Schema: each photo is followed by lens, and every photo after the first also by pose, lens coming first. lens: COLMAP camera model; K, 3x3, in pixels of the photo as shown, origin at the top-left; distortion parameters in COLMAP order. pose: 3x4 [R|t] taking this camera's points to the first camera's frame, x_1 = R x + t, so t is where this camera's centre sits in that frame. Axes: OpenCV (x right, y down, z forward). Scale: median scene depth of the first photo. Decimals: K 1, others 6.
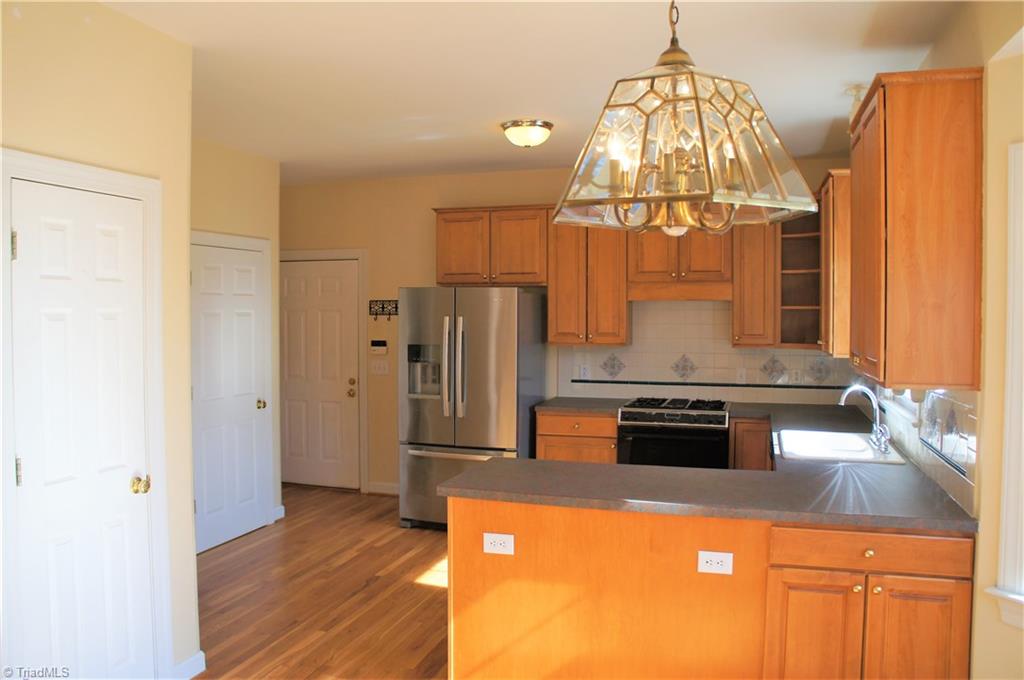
lens RADIAL K [[811.2, 0, 512.0], [0, 811.2, 340.0], [0, 0, 1]] dist [-0.137109, 0.004644]
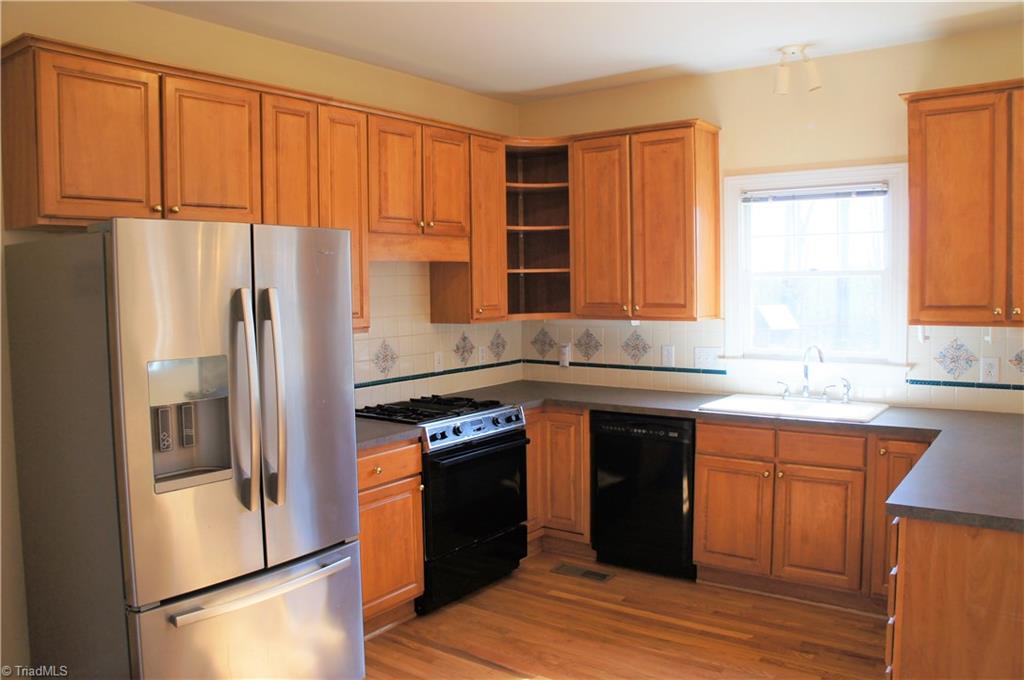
lens RADIAL K [[811.2, 0, 512.0], [0, 811.2, 340.0], [0, 0, 1]] dist [-0.137109, 0.004644]
pose [[0.318591, -0.073534, 0.945036, -0.457672], [0.054970, 0.996742, 0.059026, -0.018954], [-0.946297, 0.033144, 0.321595, 0.733737]]
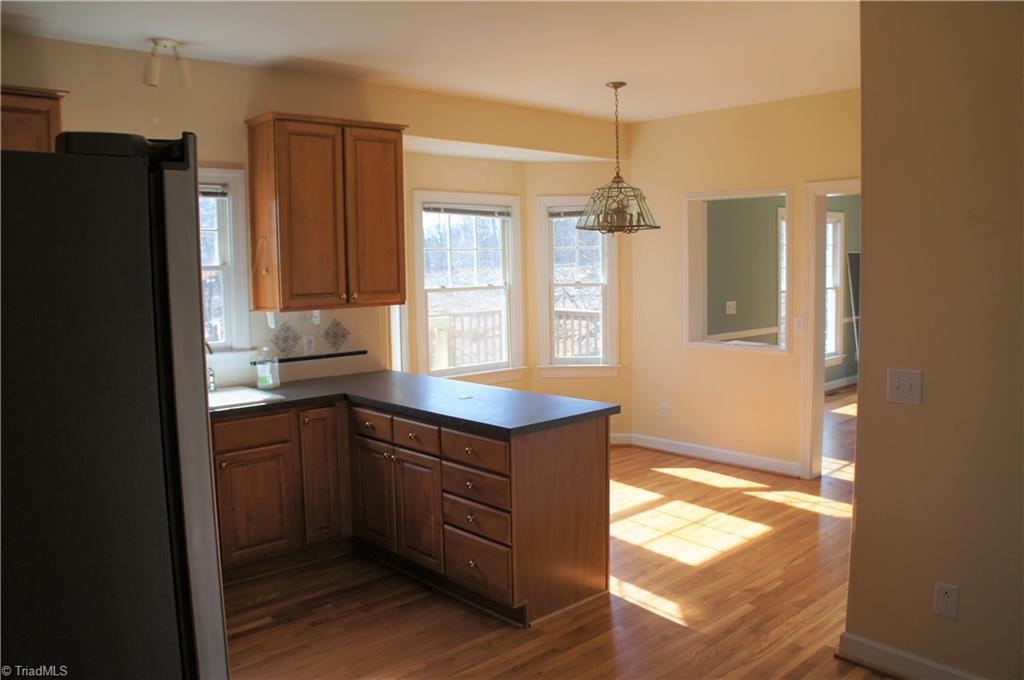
lens RADIAL K [[795.0, 0, 512.0], [0, 795.0, 340.0], [0, 0, 1]] dist [-0.095425, 0.003922]
pose [[-0.869945, -0.026445, 0.492439, -0.306145], [0.042471, 0.990833, 0.128239, -0.036310], [-0.491316, 0.132476, -0.860847, 1.183520]]
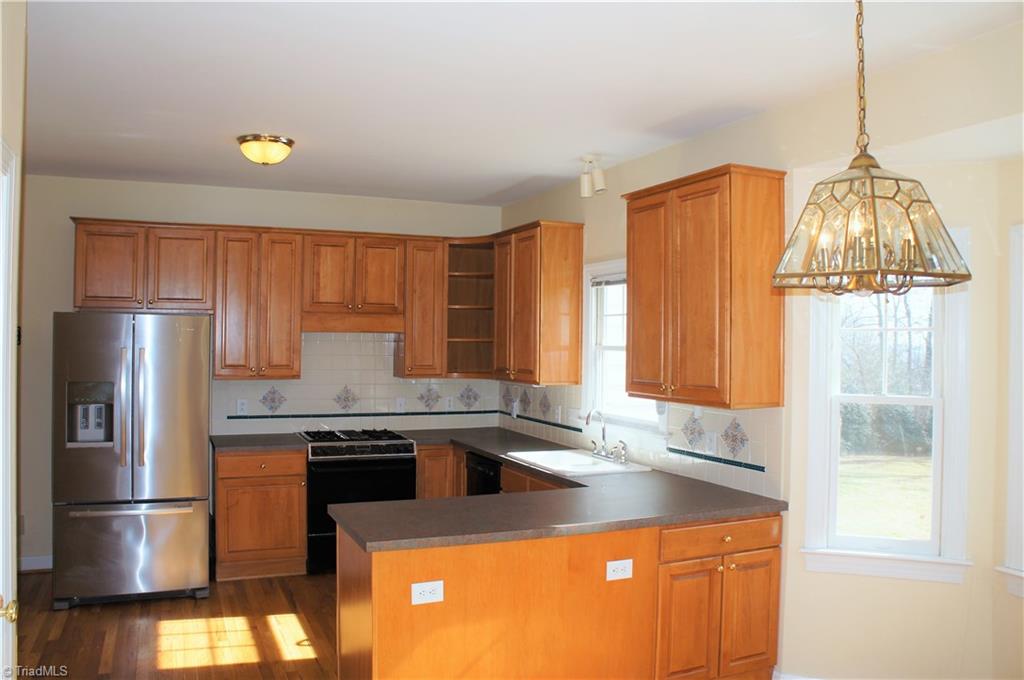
lens RADIAL K [[806.5, 0, 515.4], [0, 806.5, 316.9], [0, 0, 1]] dist [-0.186578, 0.004064]
pose [[0.752247, 0.024584, 0.658423, -0.309836], [0.017250, 0.998226, -0.056979, -0.007965], [-0.658656, 0.054220, 0.750488, 0.125909]]
